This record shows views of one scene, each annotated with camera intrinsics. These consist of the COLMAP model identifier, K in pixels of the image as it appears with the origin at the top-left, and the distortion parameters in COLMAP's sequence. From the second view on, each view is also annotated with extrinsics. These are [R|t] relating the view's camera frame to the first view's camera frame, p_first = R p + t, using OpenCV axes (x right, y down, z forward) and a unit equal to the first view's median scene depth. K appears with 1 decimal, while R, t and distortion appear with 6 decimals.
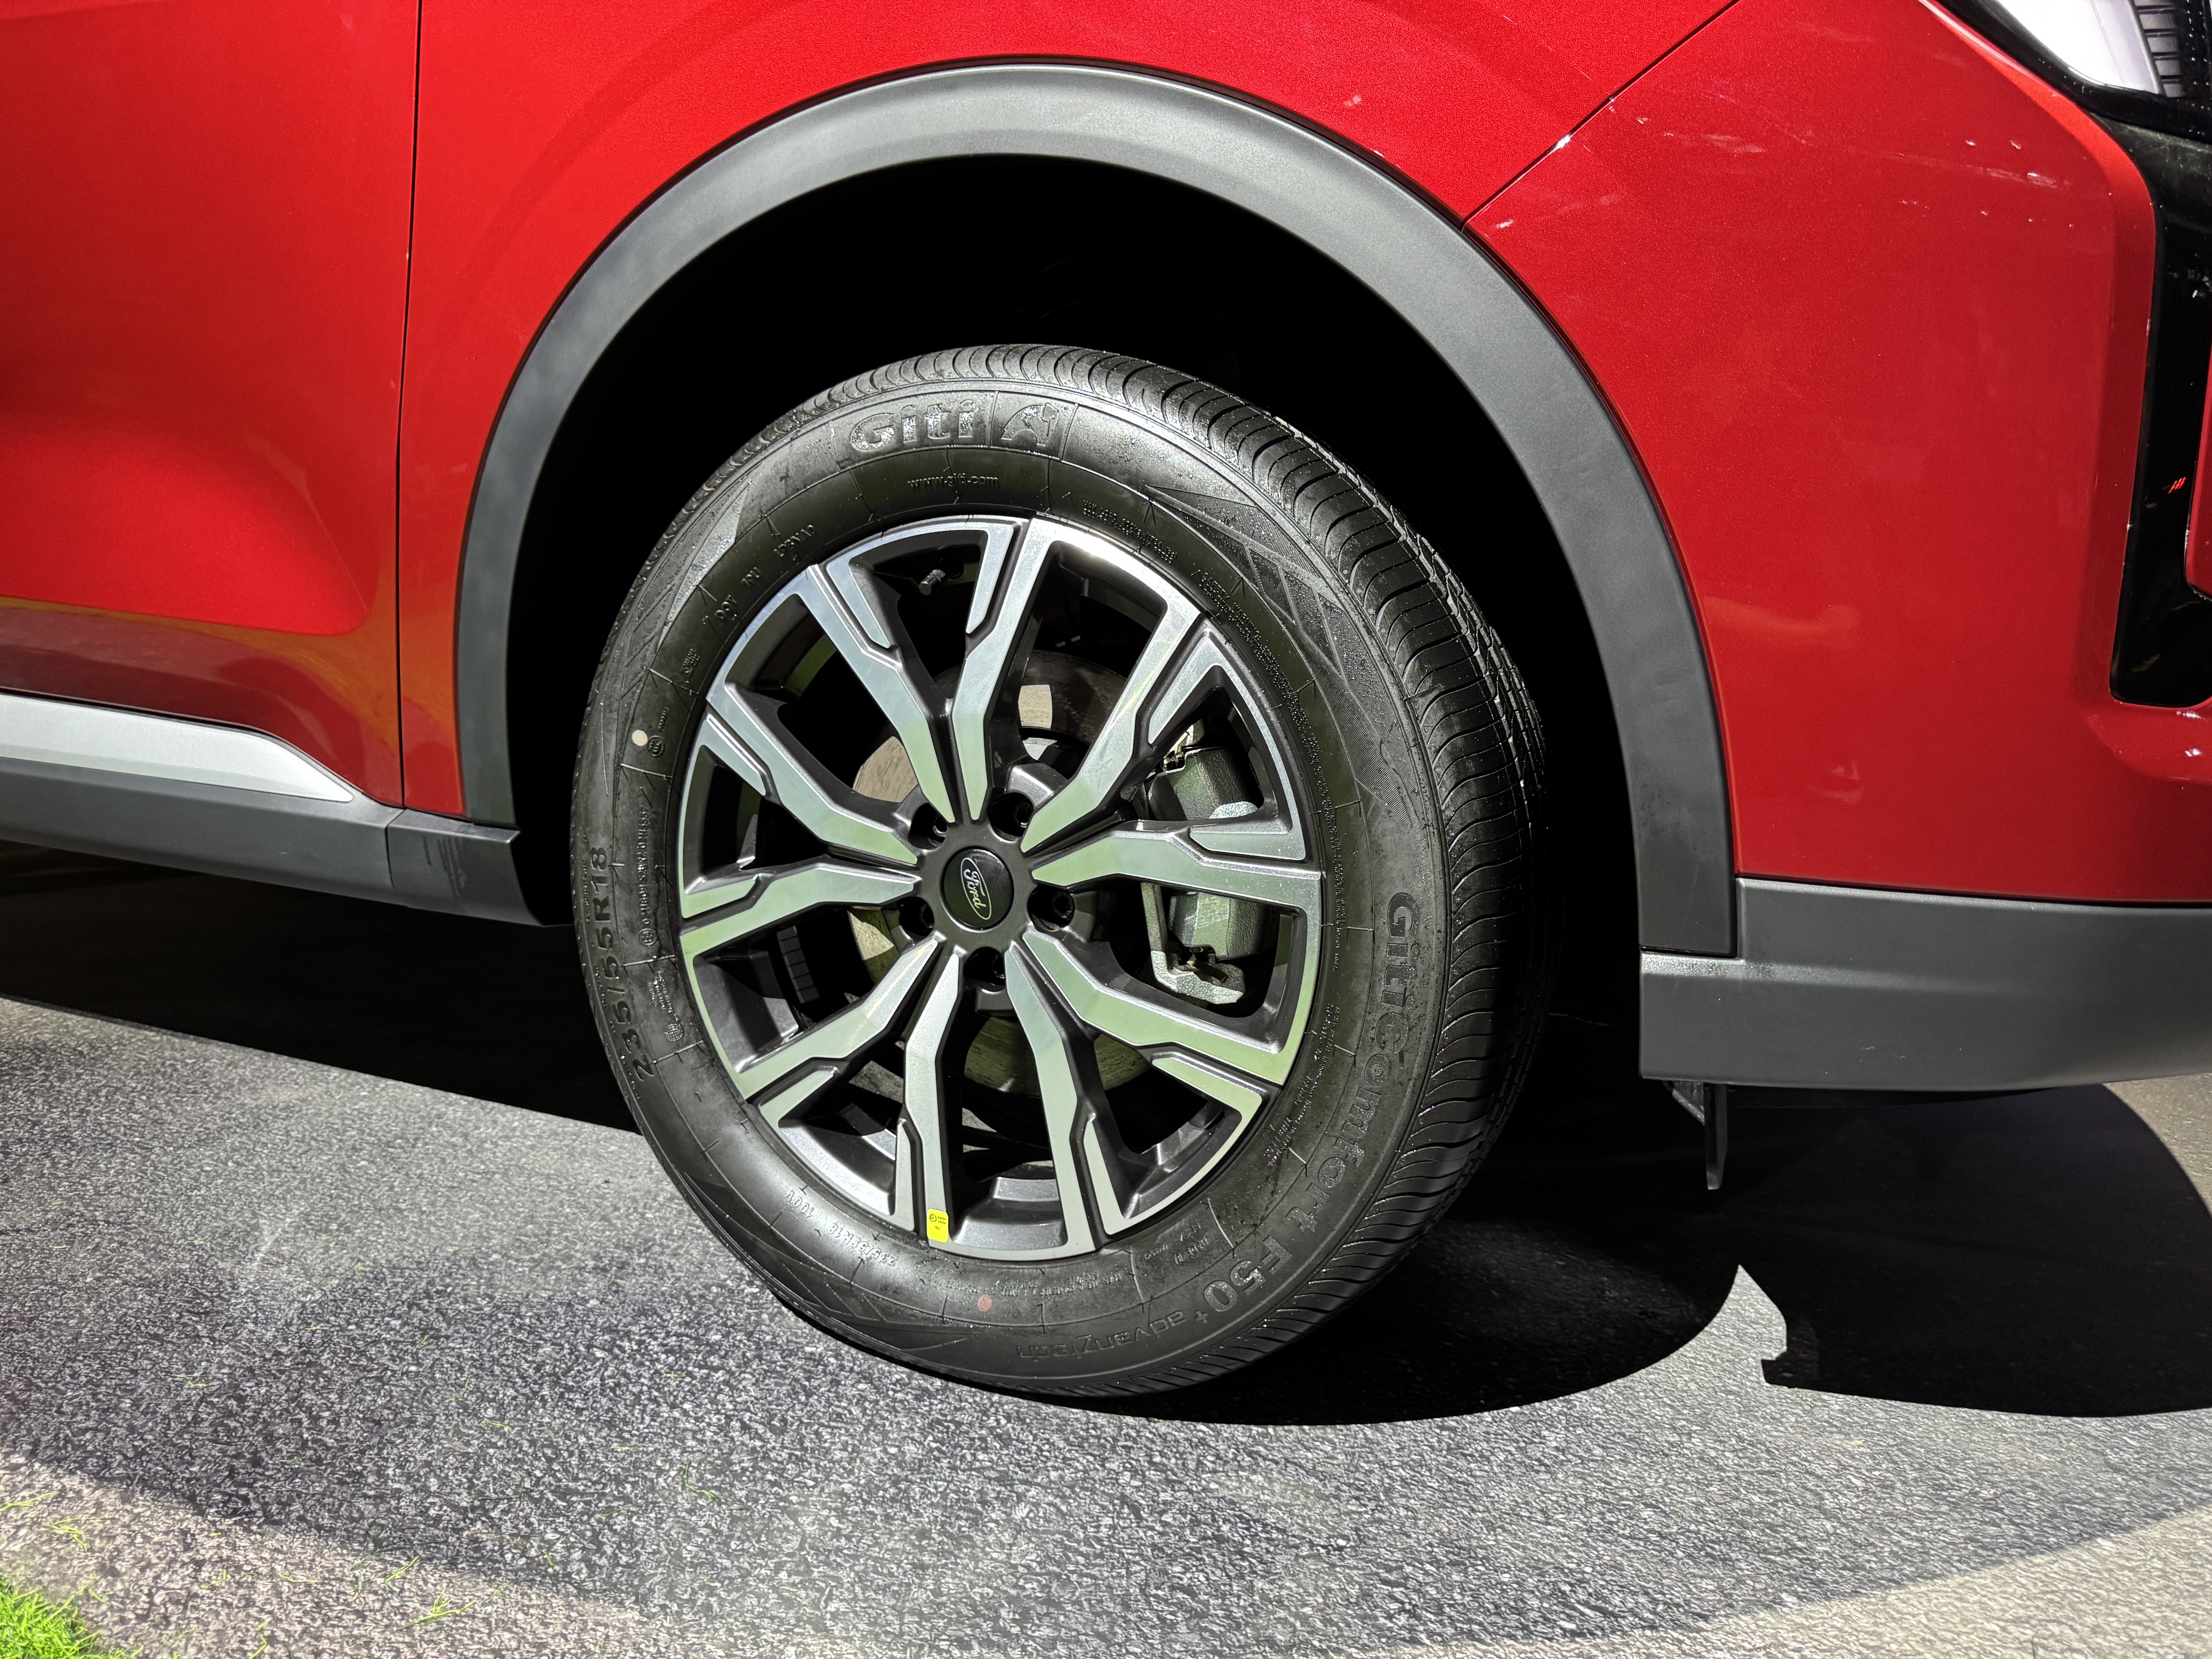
lens RADIAL K [[1538.0, 0, 1106.0], [0, 1538.0, 829.5], [0, 0, 1]] dist [0.000526, -0.042518]
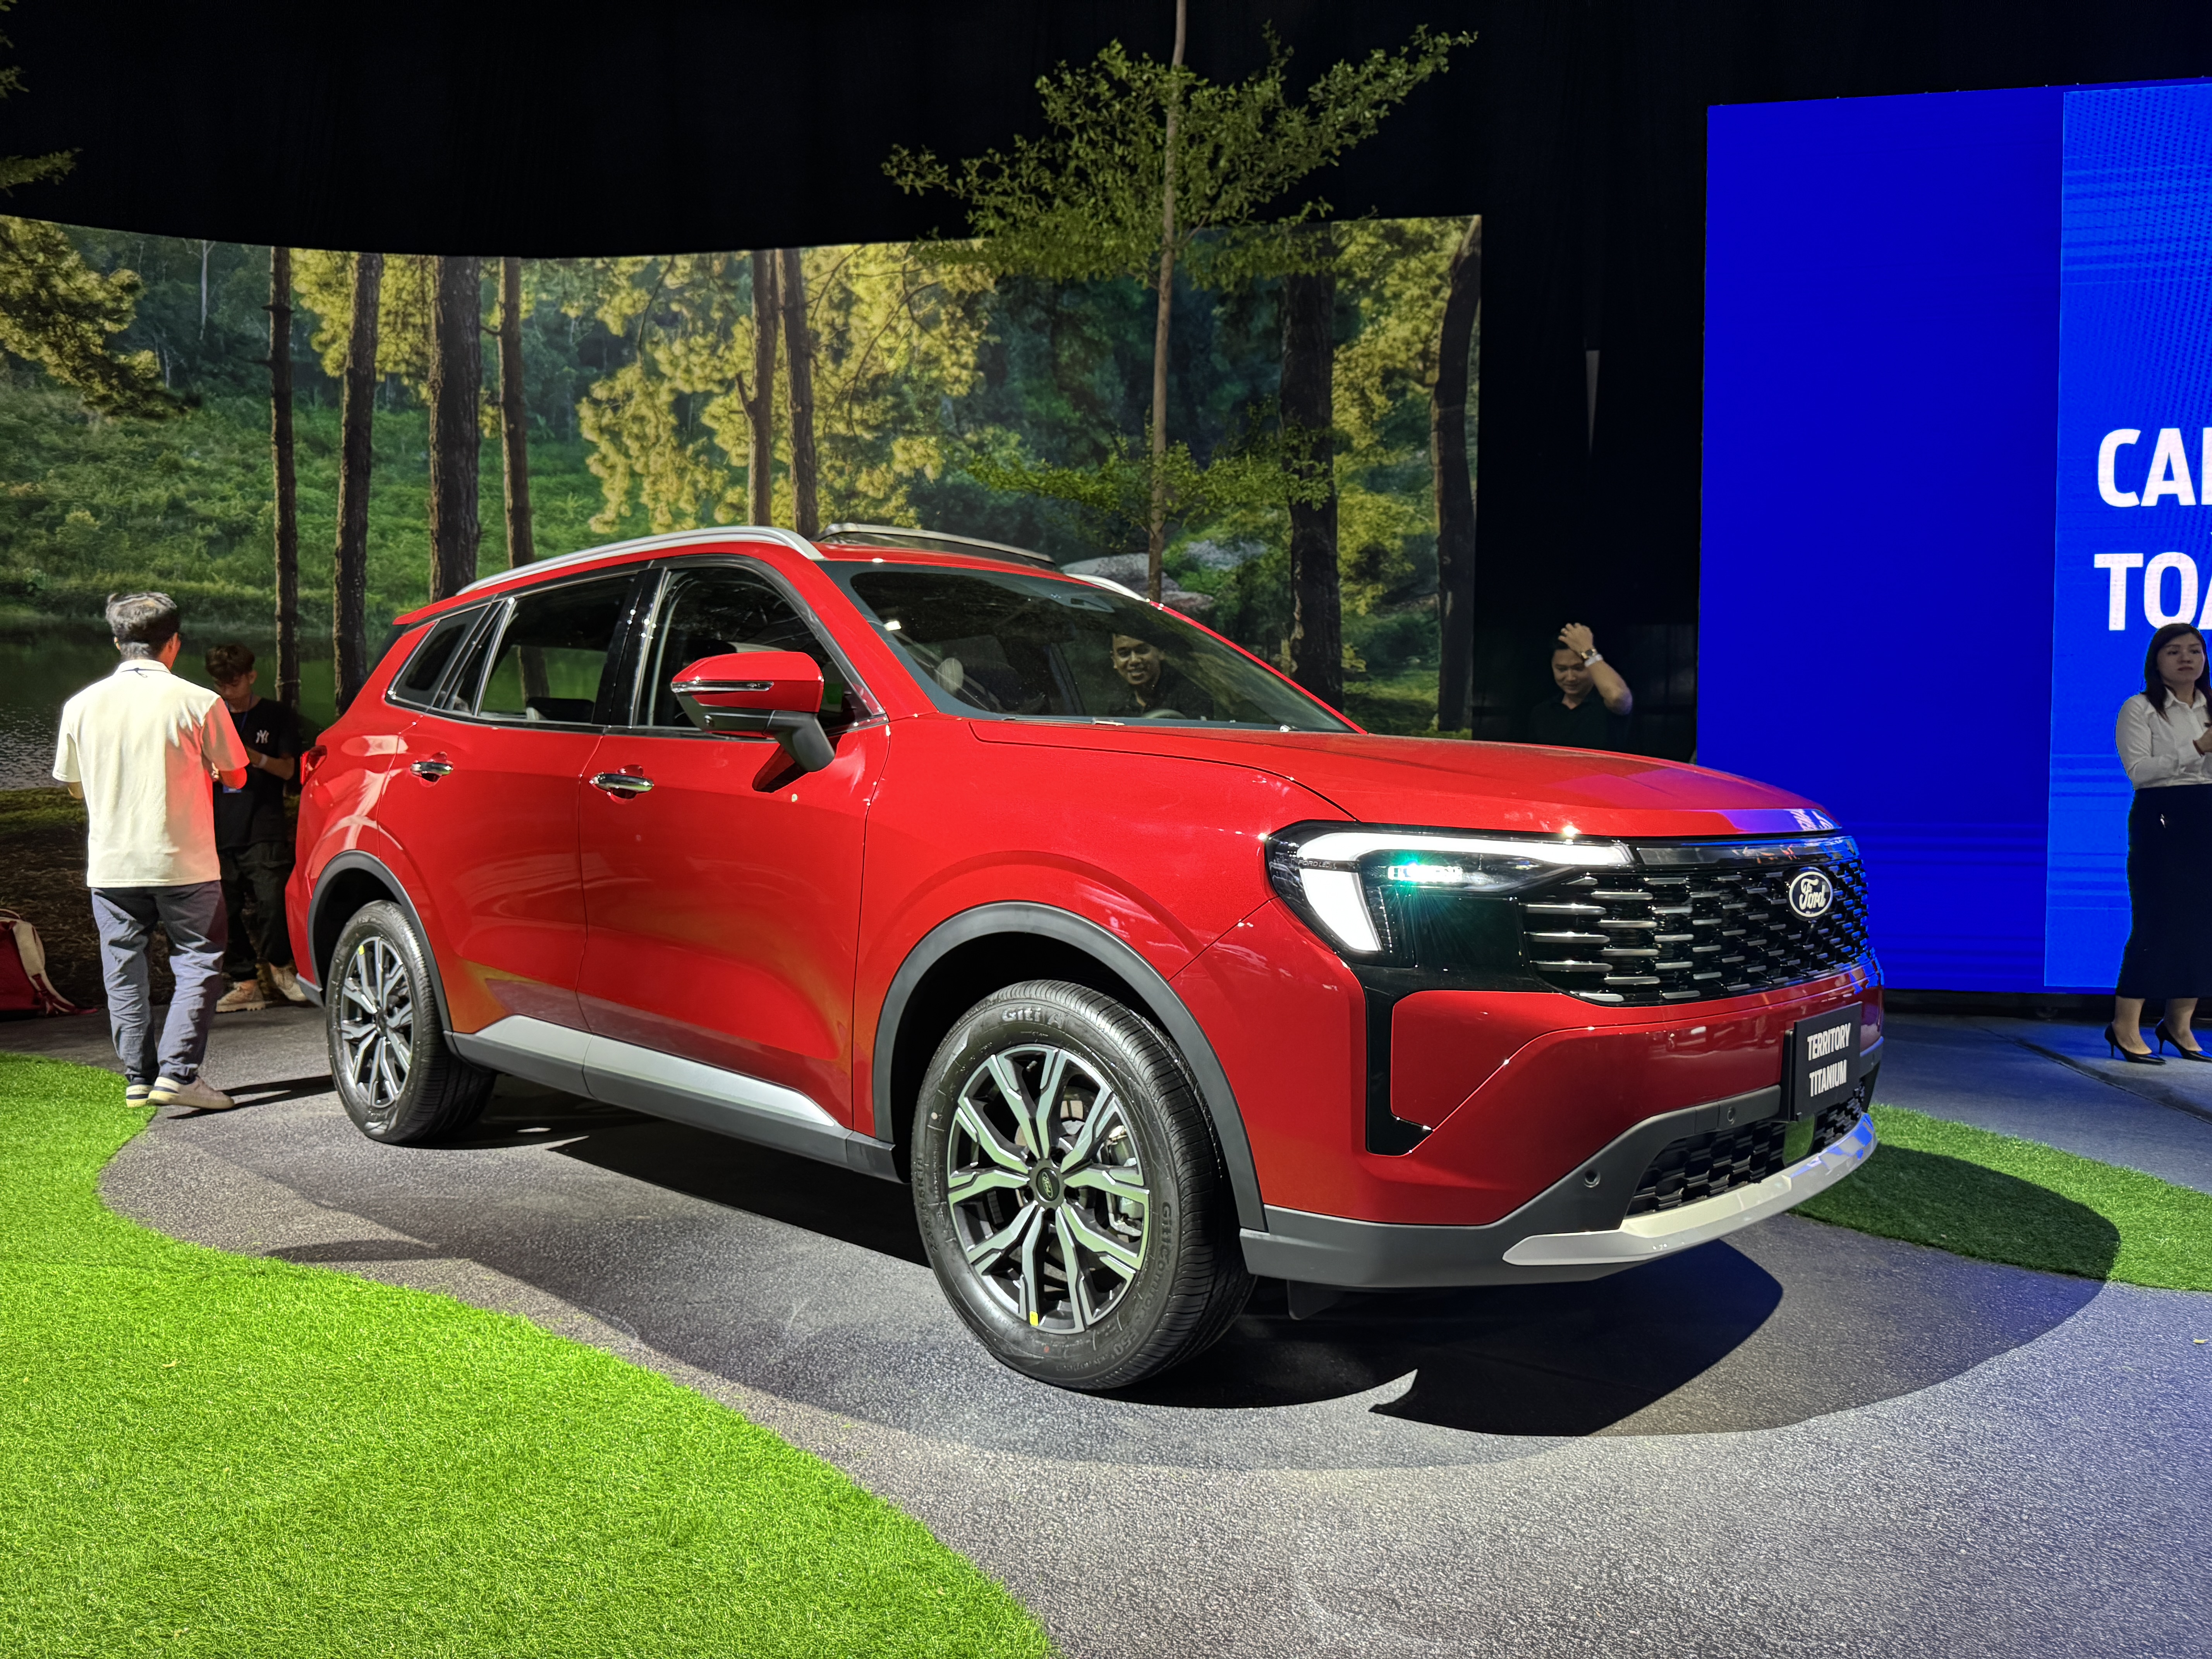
lens RADIAL K [[1515.8, 0, 1089.1], [0, 1515.8, 823.9], [0, 0, 1]] dist [0.049975, -0.054075]
pose [[0.956074, -0.028071, -0.291778, 0.755224], [-0.002625, 0.994544, -0.104285, -0.302910], [0.293113, 0.100470, 0.950784, -1.499144]]
